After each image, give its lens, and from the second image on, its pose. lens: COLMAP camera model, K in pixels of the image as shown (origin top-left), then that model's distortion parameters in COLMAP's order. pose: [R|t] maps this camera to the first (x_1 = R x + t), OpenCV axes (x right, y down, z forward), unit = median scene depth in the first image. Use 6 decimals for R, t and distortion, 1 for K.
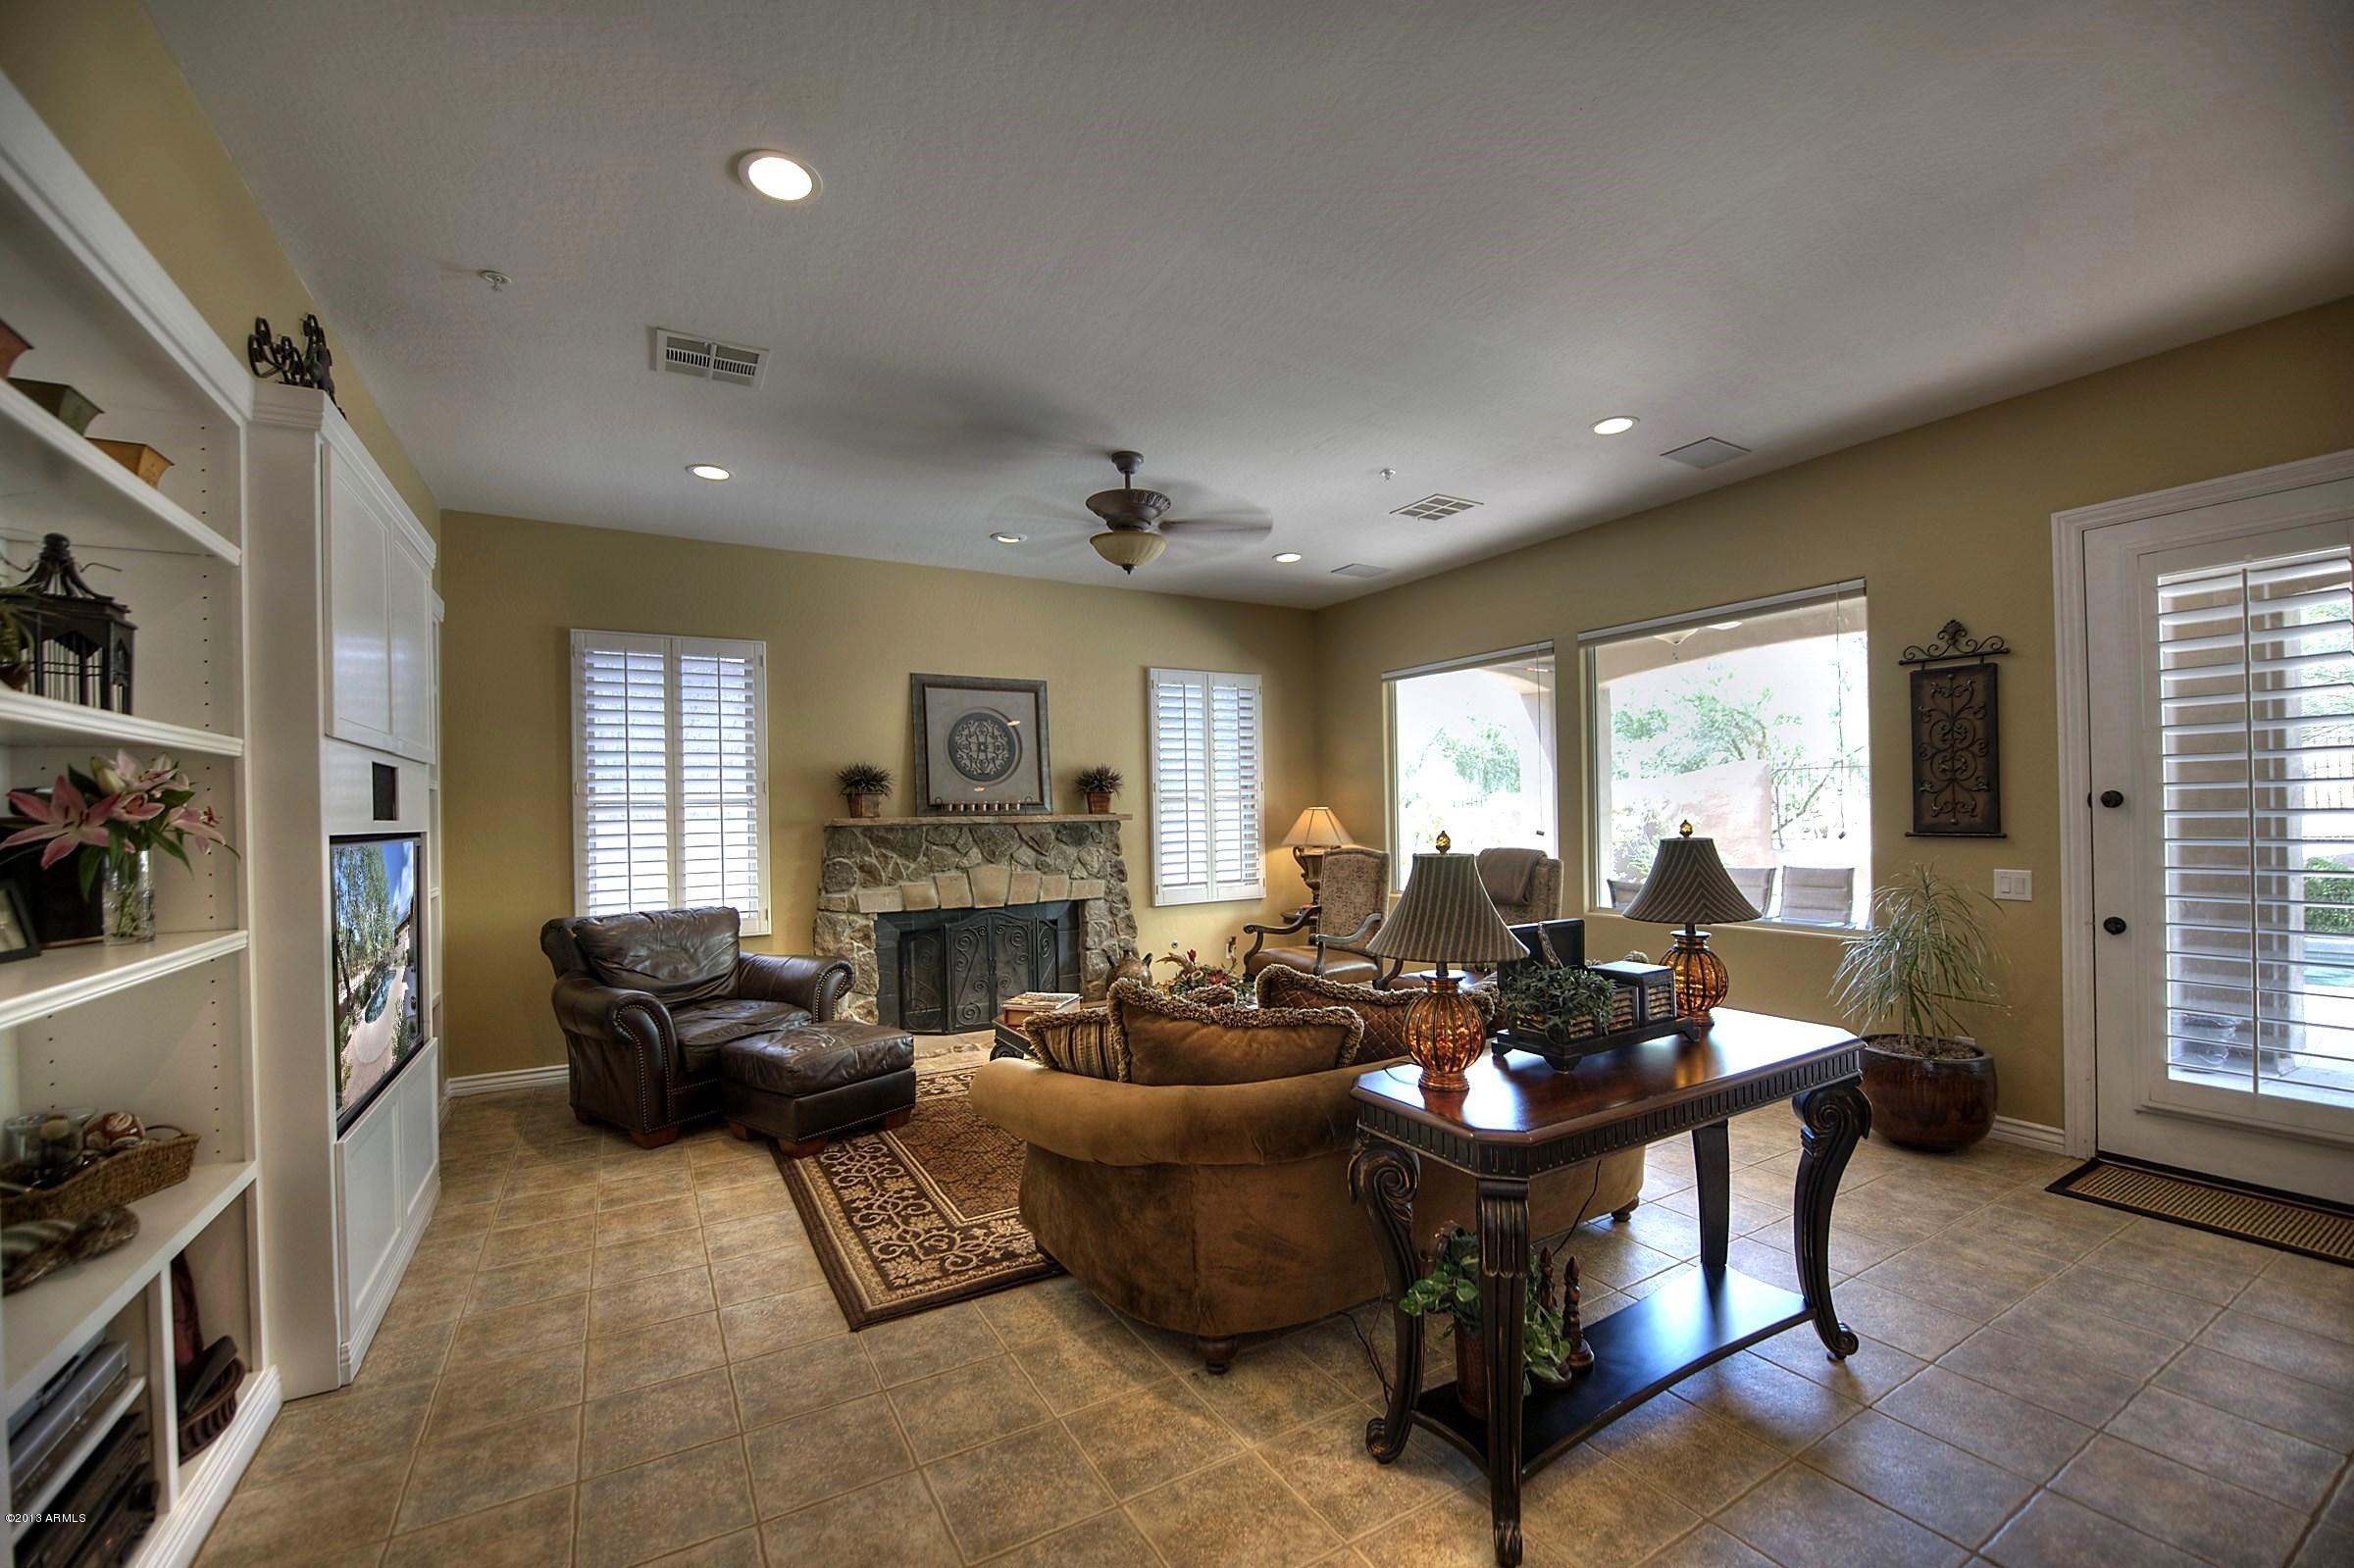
lens RADIAL K [[965.0, 0, 1164.6], [0, 965.0, 808.6], [0, 0, 1]] dist [-0.001747, -0.000214]
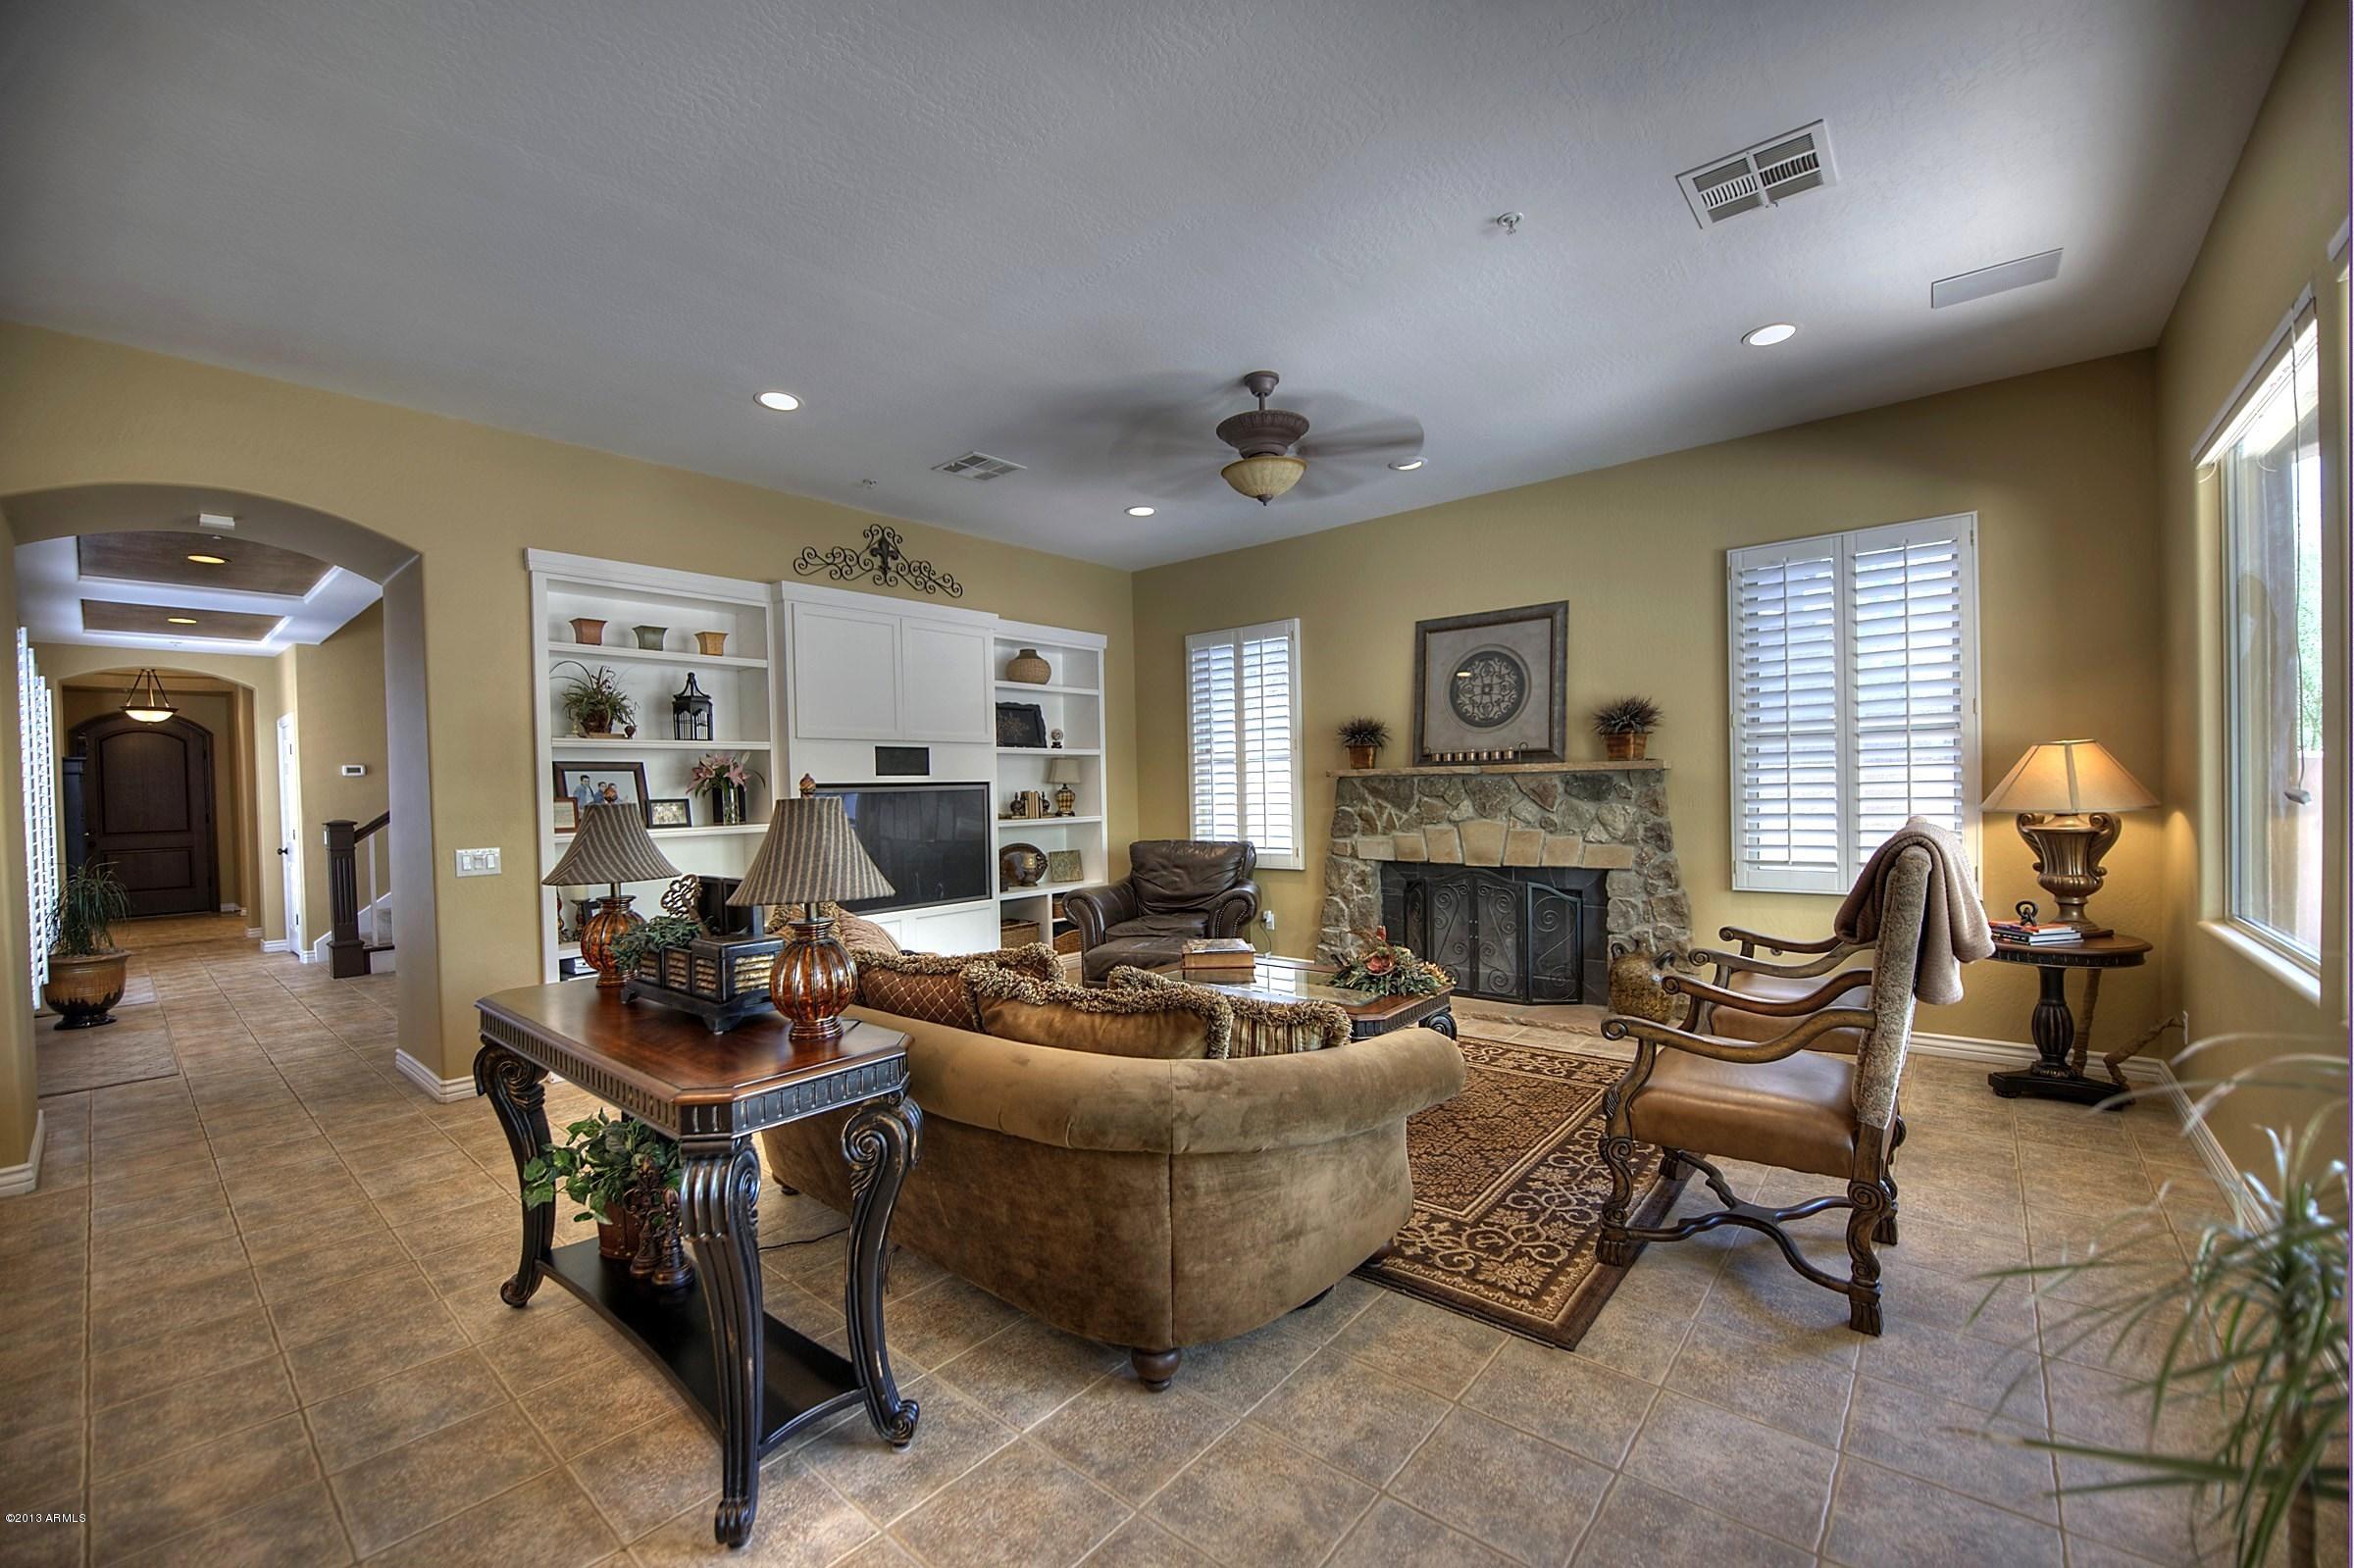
lens RADIAL K [[942.9, 0, 1156.1], [0, 942.9, 806.3], [0, 0, 1]] dist [-0.014465, -0.000587]
pose [[0.316121, 0.027990, -0.948306, 0.568657], [0.019275, 0.999169, 0.035917, 0.008518], [0.948523, -0.029632, 0.315319, 0.437772]]
